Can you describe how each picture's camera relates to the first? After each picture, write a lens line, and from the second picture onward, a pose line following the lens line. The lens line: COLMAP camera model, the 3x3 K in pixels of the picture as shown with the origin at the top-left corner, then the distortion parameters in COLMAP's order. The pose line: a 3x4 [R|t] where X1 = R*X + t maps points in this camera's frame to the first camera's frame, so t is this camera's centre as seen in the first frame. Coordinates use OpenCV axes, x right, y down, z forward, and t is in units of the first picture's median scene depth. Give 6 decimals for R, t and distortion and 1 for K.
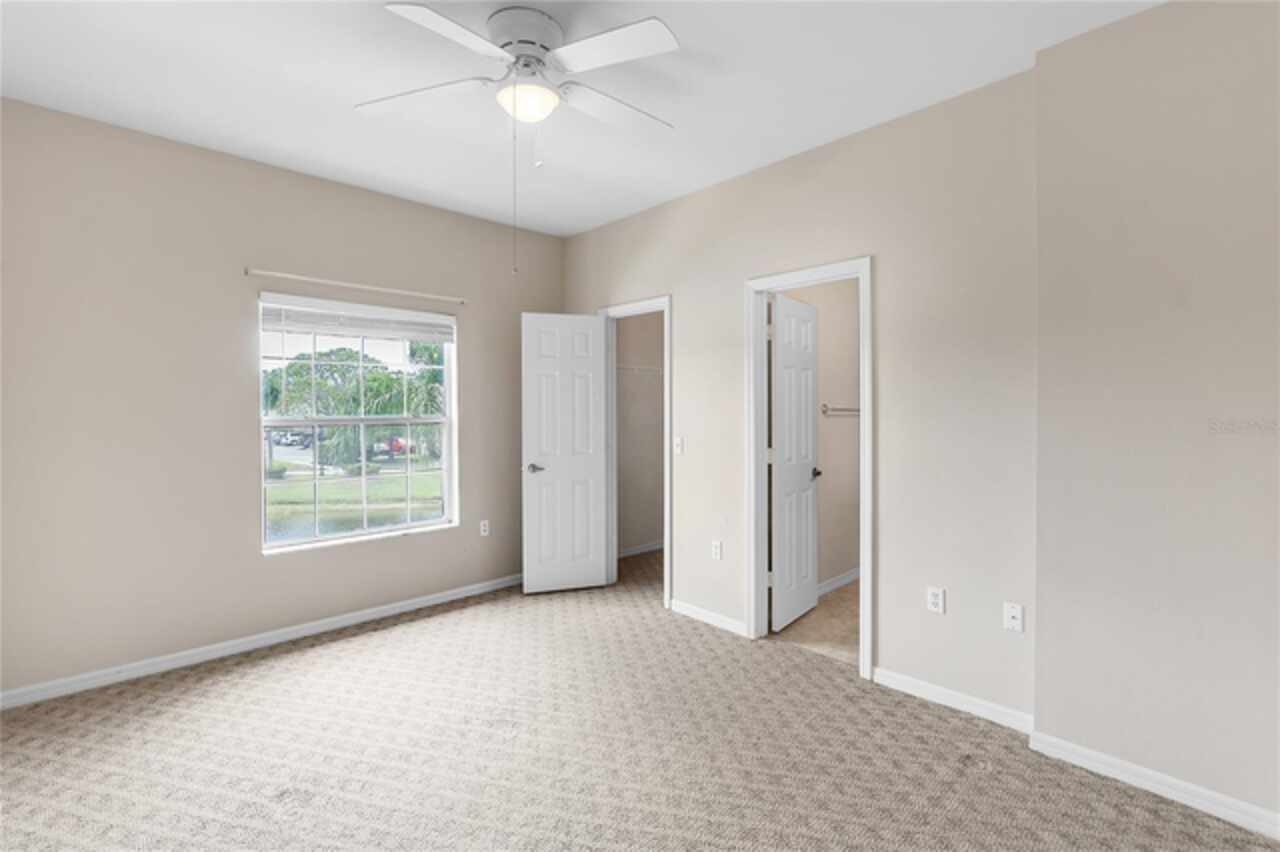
lens RADIAL K [[561.3, 0, 636.2], [0, 561.3, 423.1], [0, 0, 1]] dist [-0.006685, 0.001448]
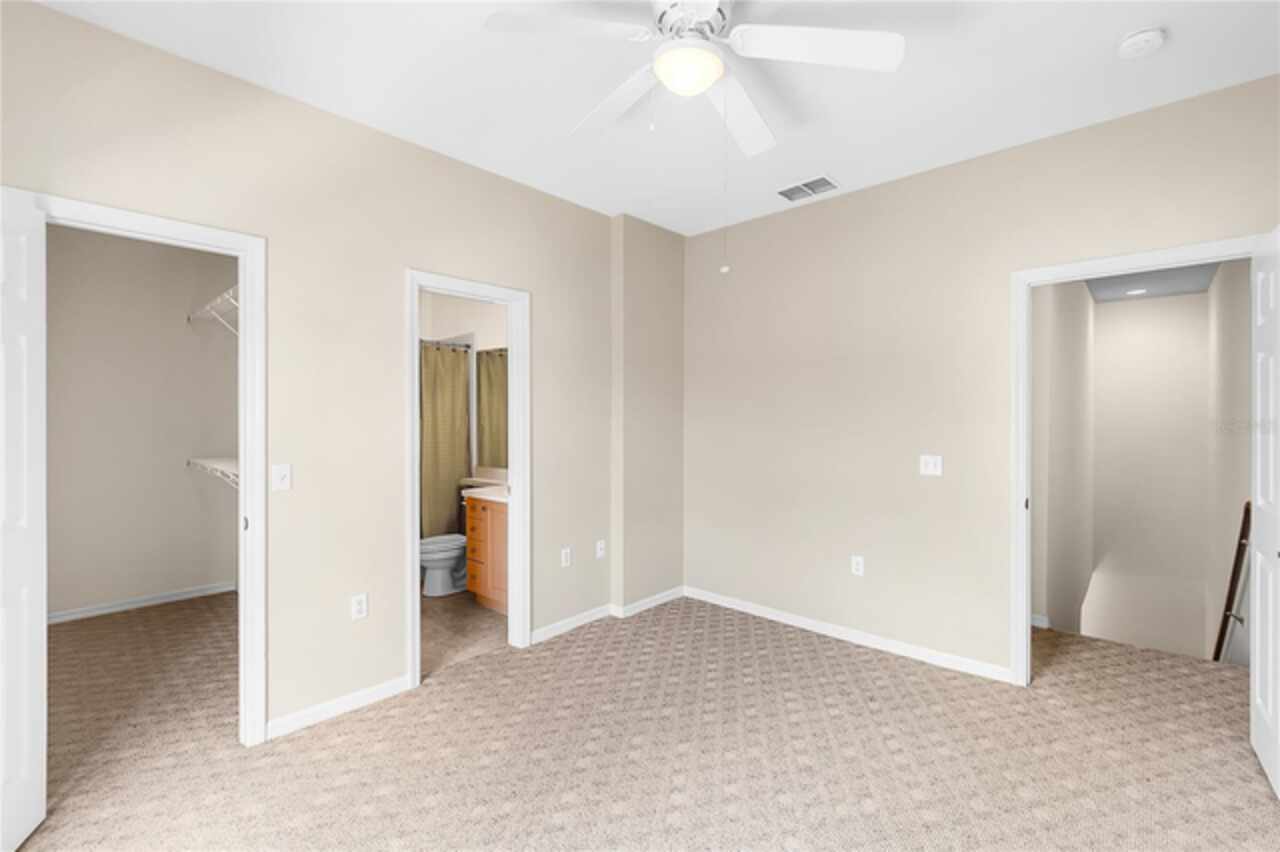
lens RADIAL K [[561.3, 0, 636.1], [0, 561.3, 421.0], [0, 0, 1]] dist [-0.006685, 0.001448]
pose [[-0.052671, -0.001854, 0.998610, -0.884381], [0.038825, 0.999238, 0.003902, -0.011465], [-0.997857, 0.038977, -0.052559, 0.937462]]
